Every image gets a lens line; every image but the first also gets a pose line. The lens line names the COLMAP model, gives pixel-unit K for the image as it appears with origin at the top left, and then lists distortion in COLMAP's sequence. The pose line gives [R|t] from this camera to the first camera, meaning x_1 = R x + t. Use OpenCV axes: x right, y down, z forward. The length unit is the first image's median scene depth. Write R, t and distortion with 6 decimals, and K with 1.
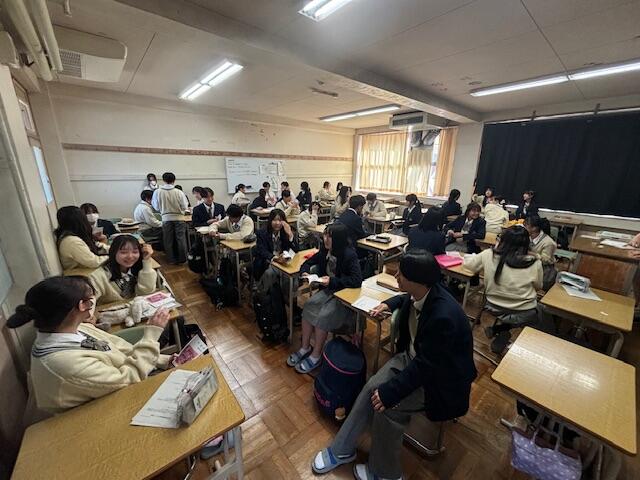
lens RADIAL K [[259.7, 0, 324.4], [0, 259.7, 238.2], [0, 0, 1]] dist [-0.014486, 0.002917]
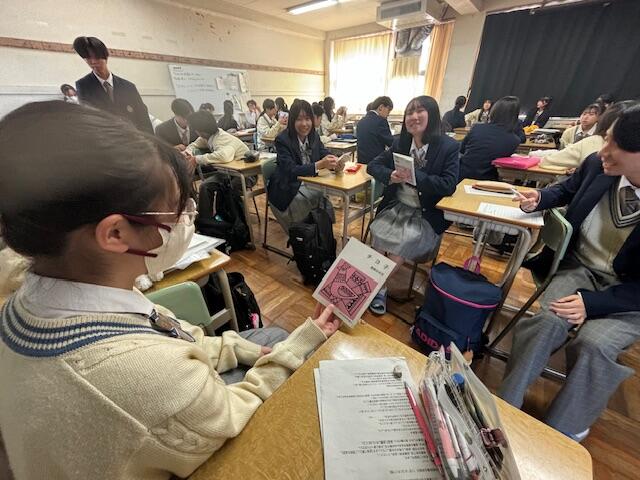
lens RADIAL K [[259.7, 0, 318.9], [0, 259.7, 240.8], [0, 0, 1]] dist [-0.014486, 0.002917]
pose [[0.982358, -0.114513, 0.147850, -0.116291], [0.079053, 0.970768, 0.226629, 0.038334], [-0.169480, -0.210943, 0.962694, 0.110299]]
